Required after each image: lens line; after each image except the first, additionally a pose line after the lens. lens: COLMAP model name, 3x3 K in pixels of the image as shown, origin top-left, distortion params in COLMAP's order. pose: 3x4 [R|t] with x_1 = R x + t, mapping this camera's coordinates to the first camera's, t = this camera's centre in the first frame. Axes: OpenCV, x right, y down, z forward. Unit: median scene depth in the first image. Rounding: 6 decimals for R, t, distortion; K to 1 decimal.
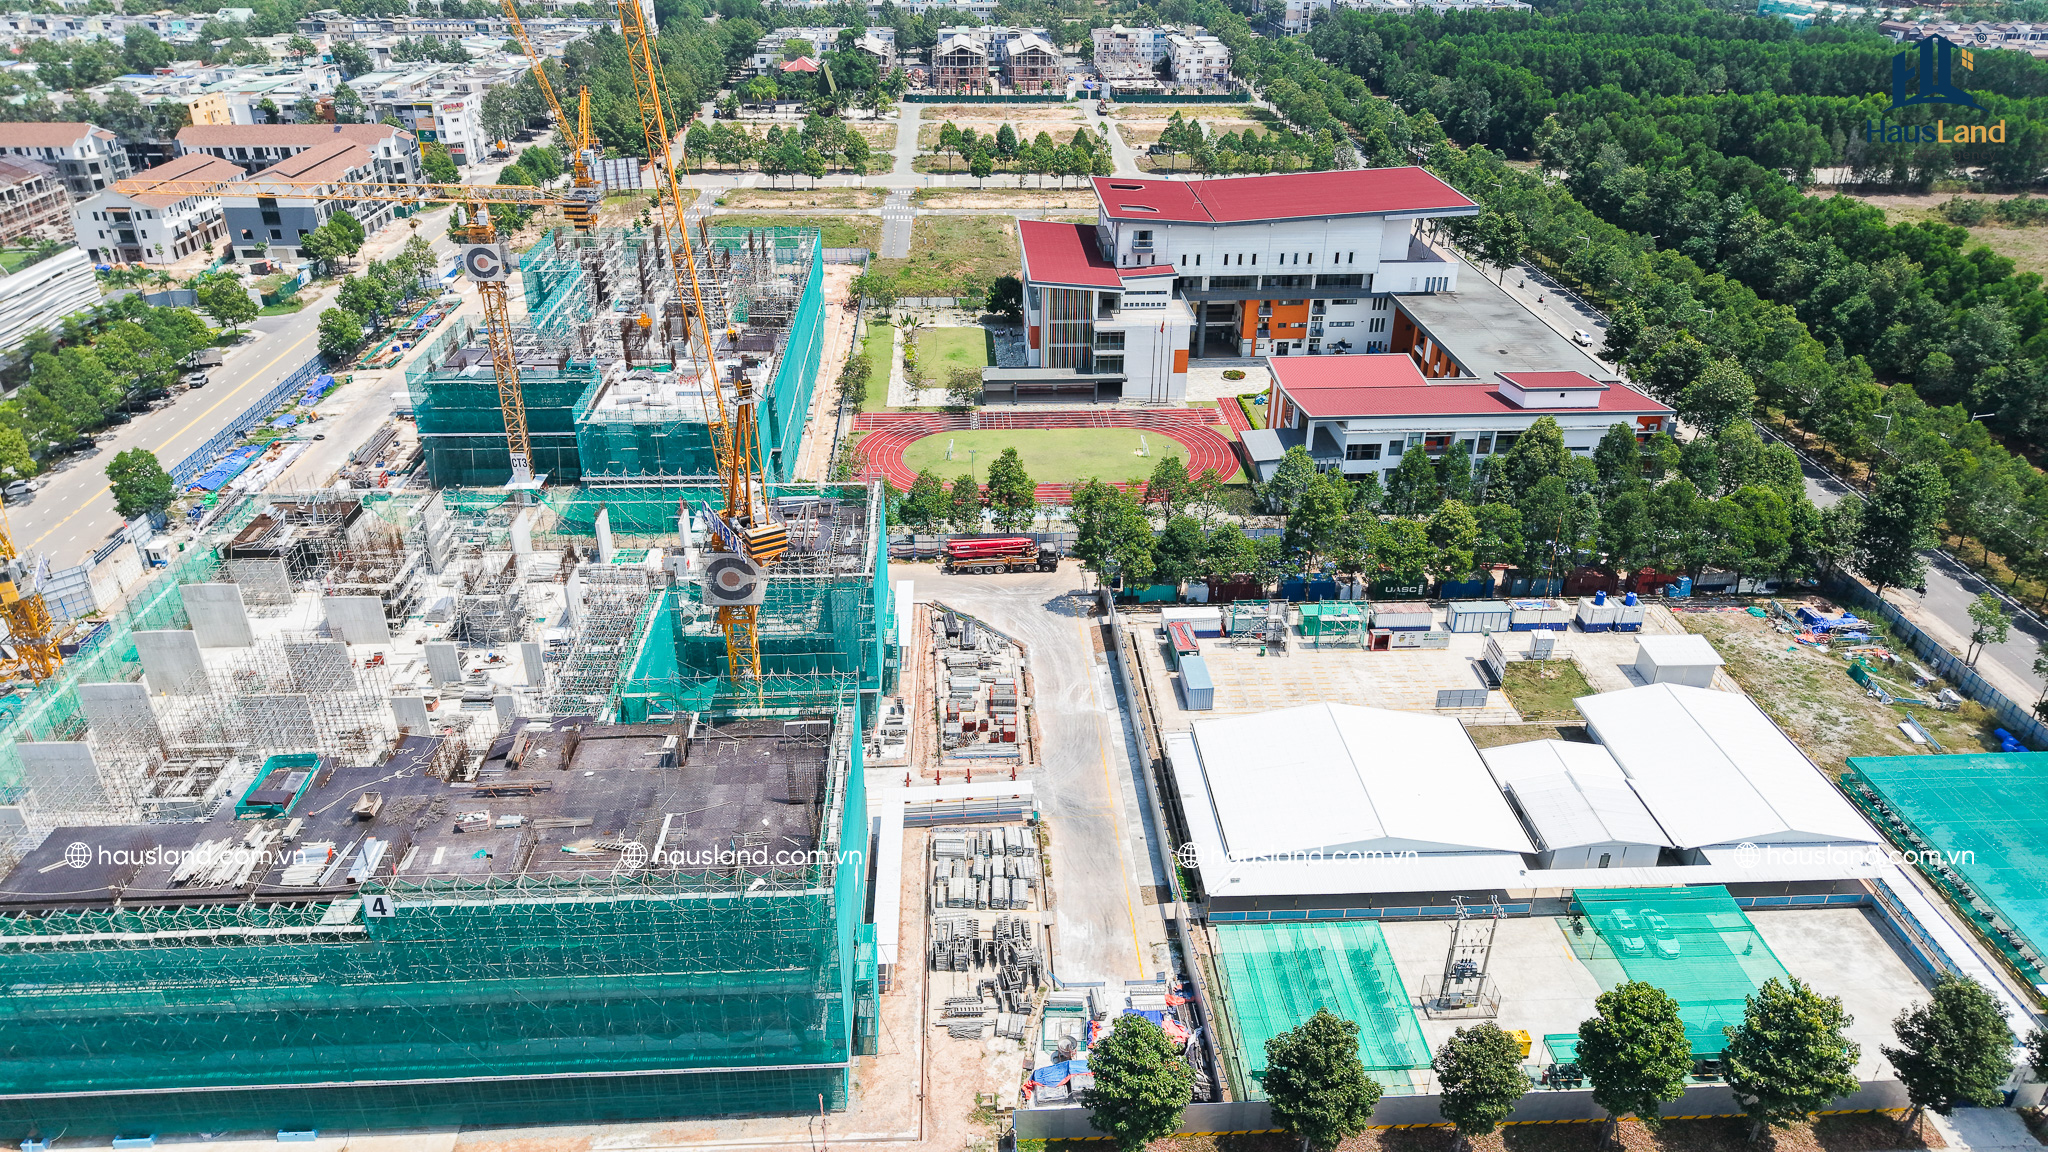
lens RADIAL K [[1362.5, 0, 1024.9], [0, 1362.5, 585.7], [0, 0, 1]] dist [0.037315, -0.042091]
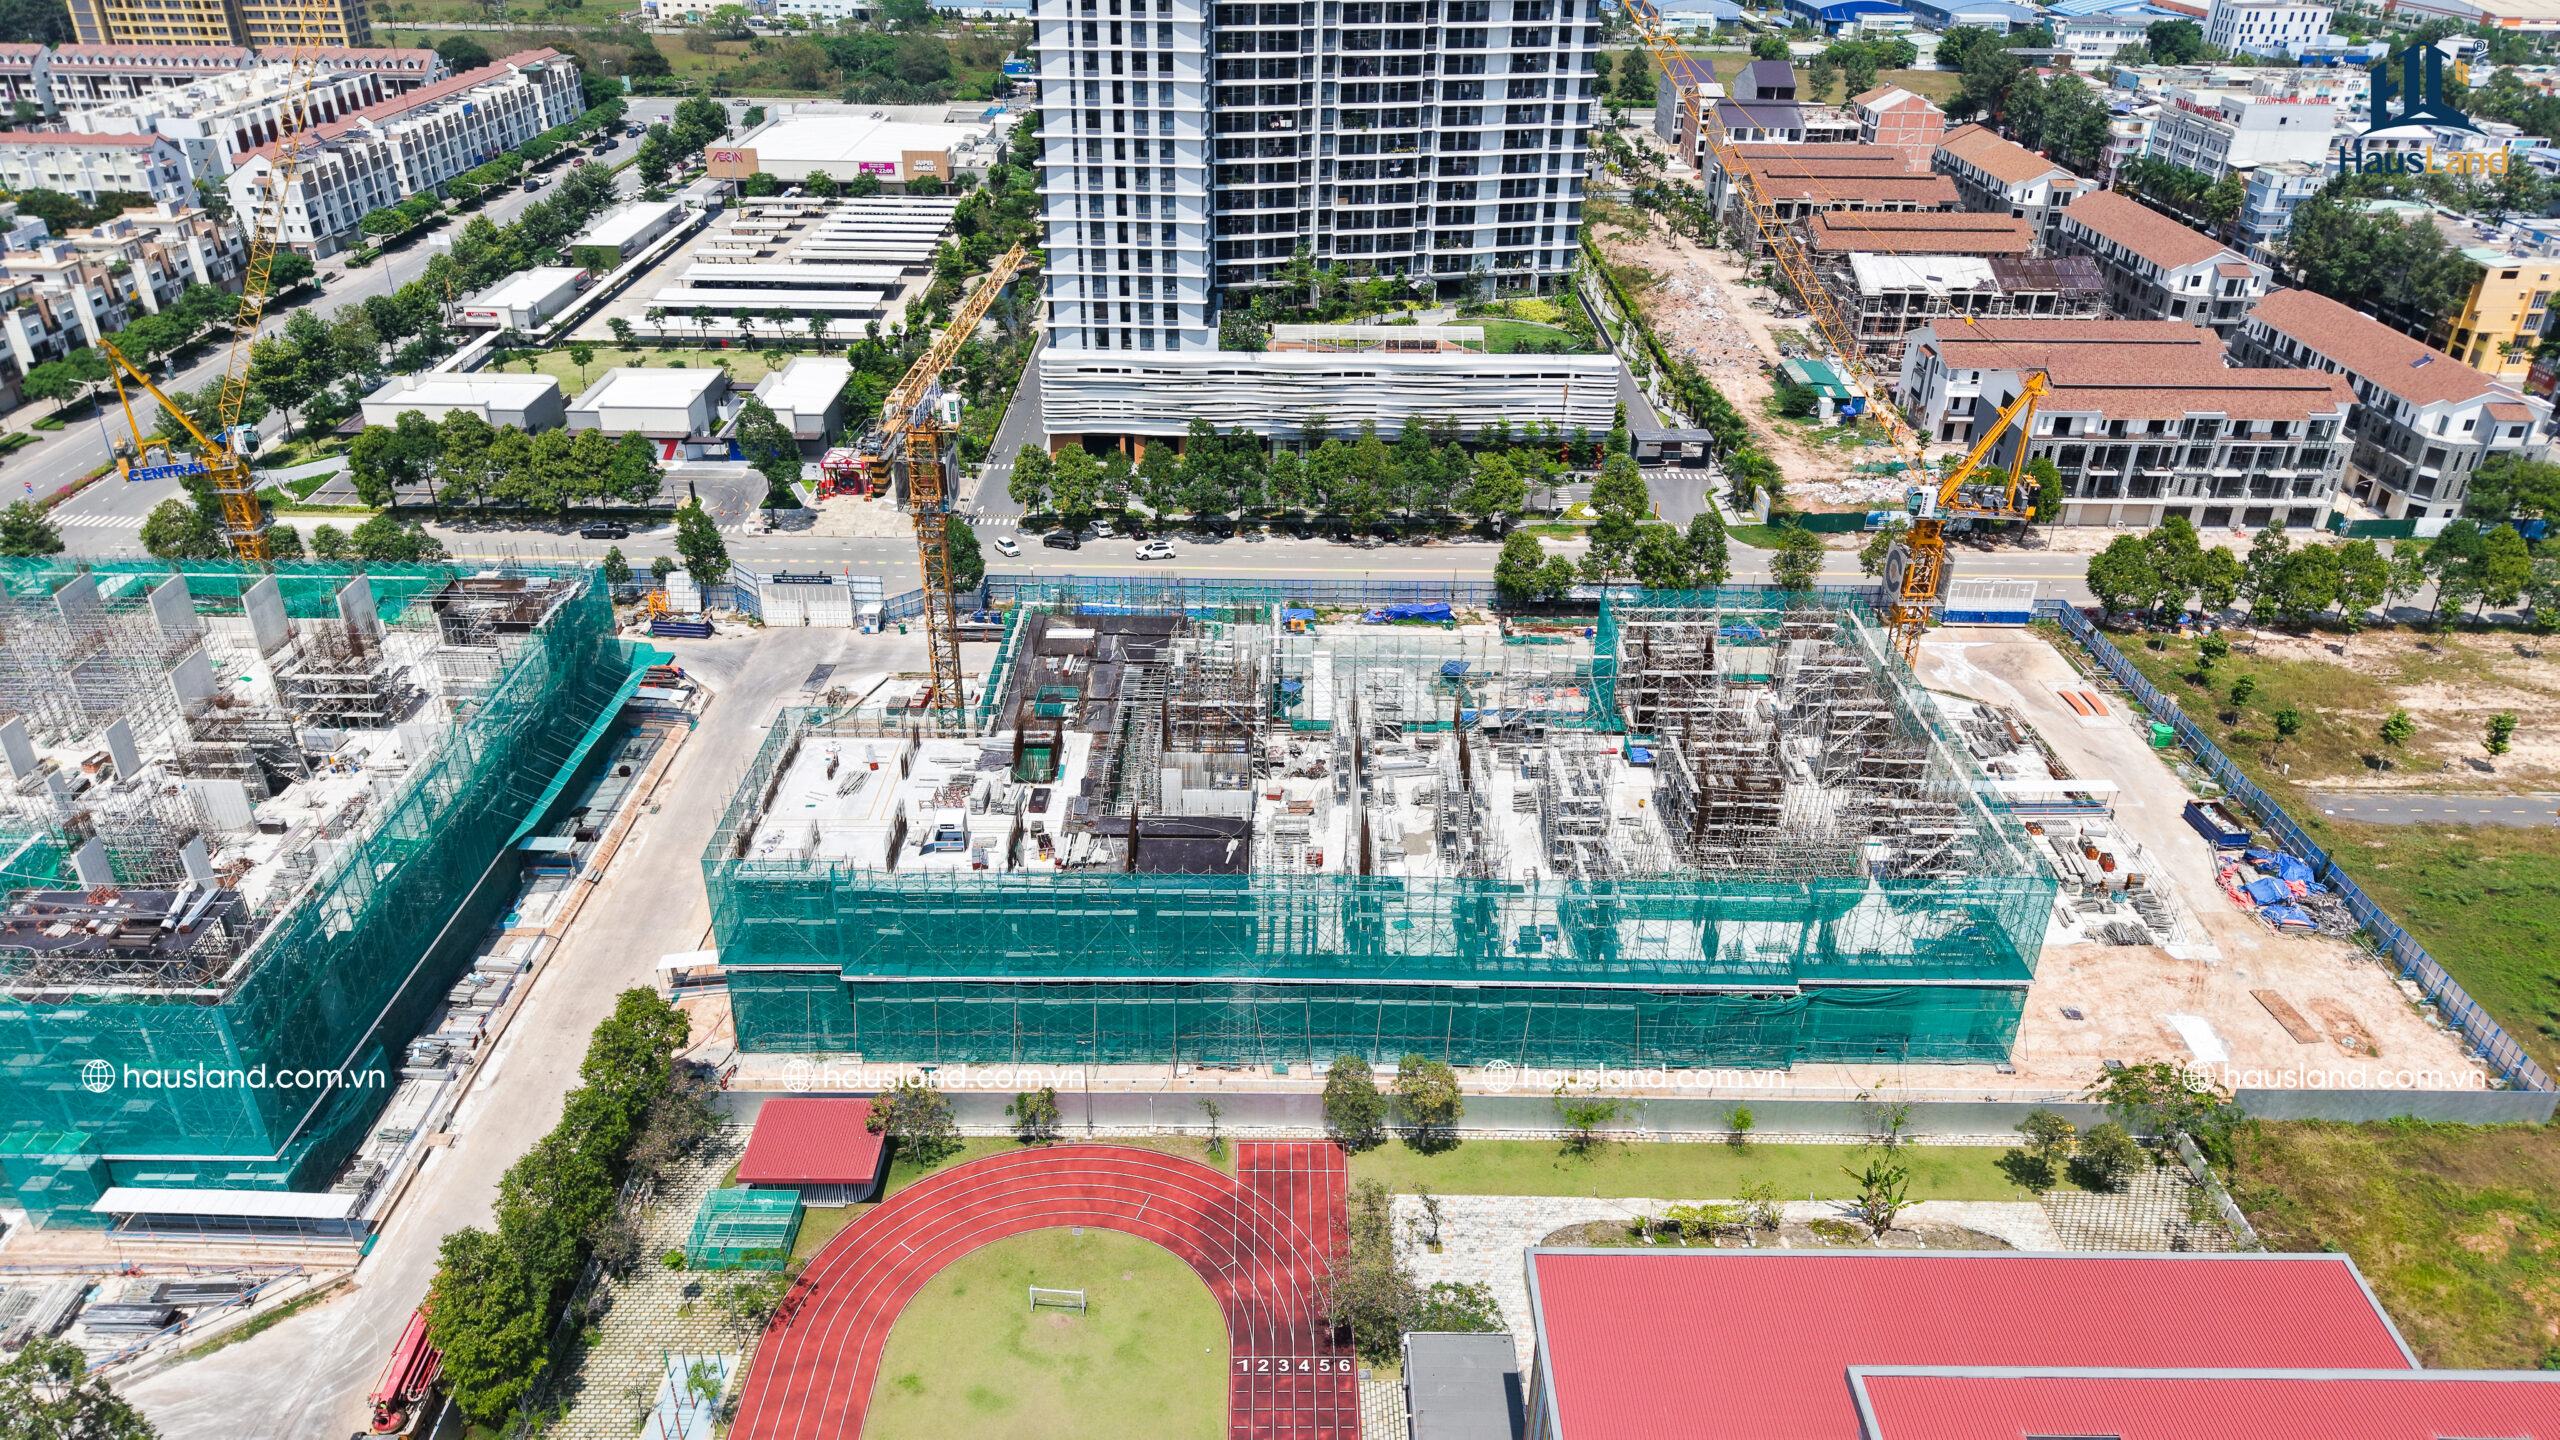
lens RADIAL K [[1703.1, 0, 1293.3], [0, 1703.1, 740.8], [0, 0, 1]] dist [0.037315, -0.042091]
pose [[-0.042002, 0.481278, -0.875561, 0.290713], [-0.484475, 0.756603, 0.439130, -0.449579], [0.873796, 0.442632, 0.201388, 0.796042]]
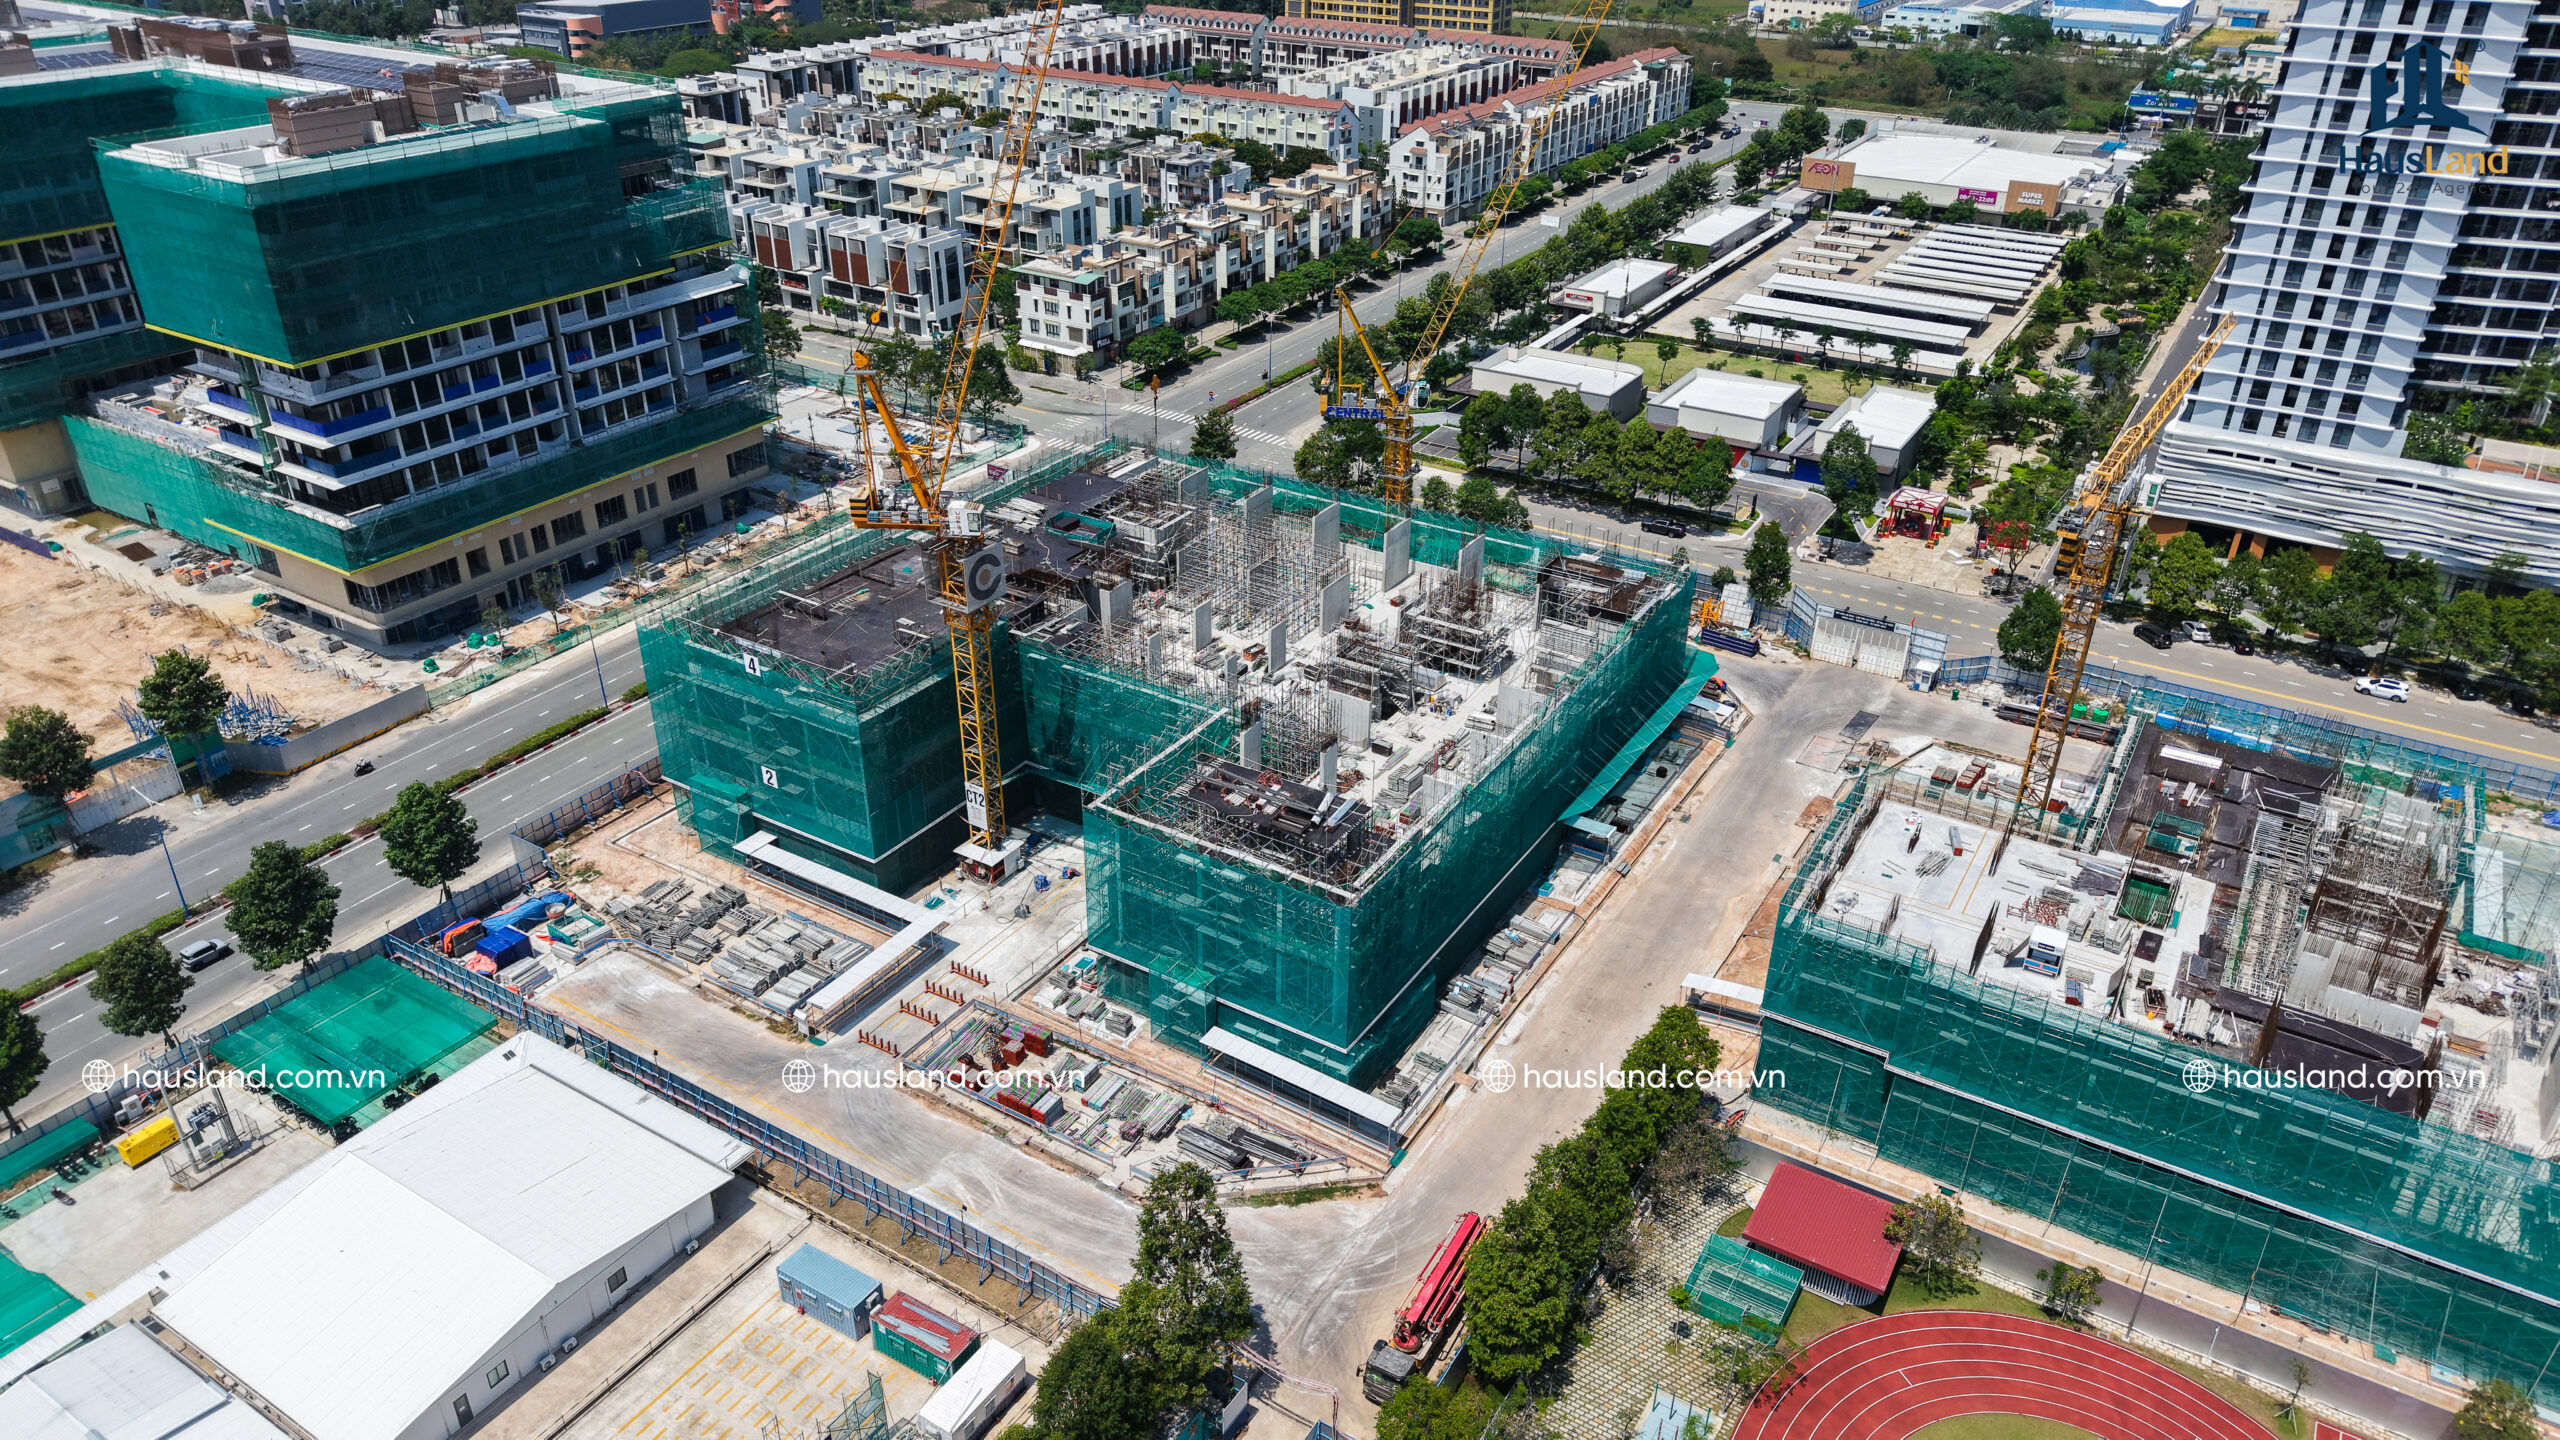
lens RADIAL K [[1703.1, 0, 1283.6], [0, 1703.1, 732.7], [0, 0, 1]] dist [0.037315, -0.042091]
pose [[-0.567514, 0.391748, -0.724197, 0.292300], [-0.400687, 0.636979, 0.658565, -0.413730], [0.719290, 0.663921, -0.204526, 0.722169]]
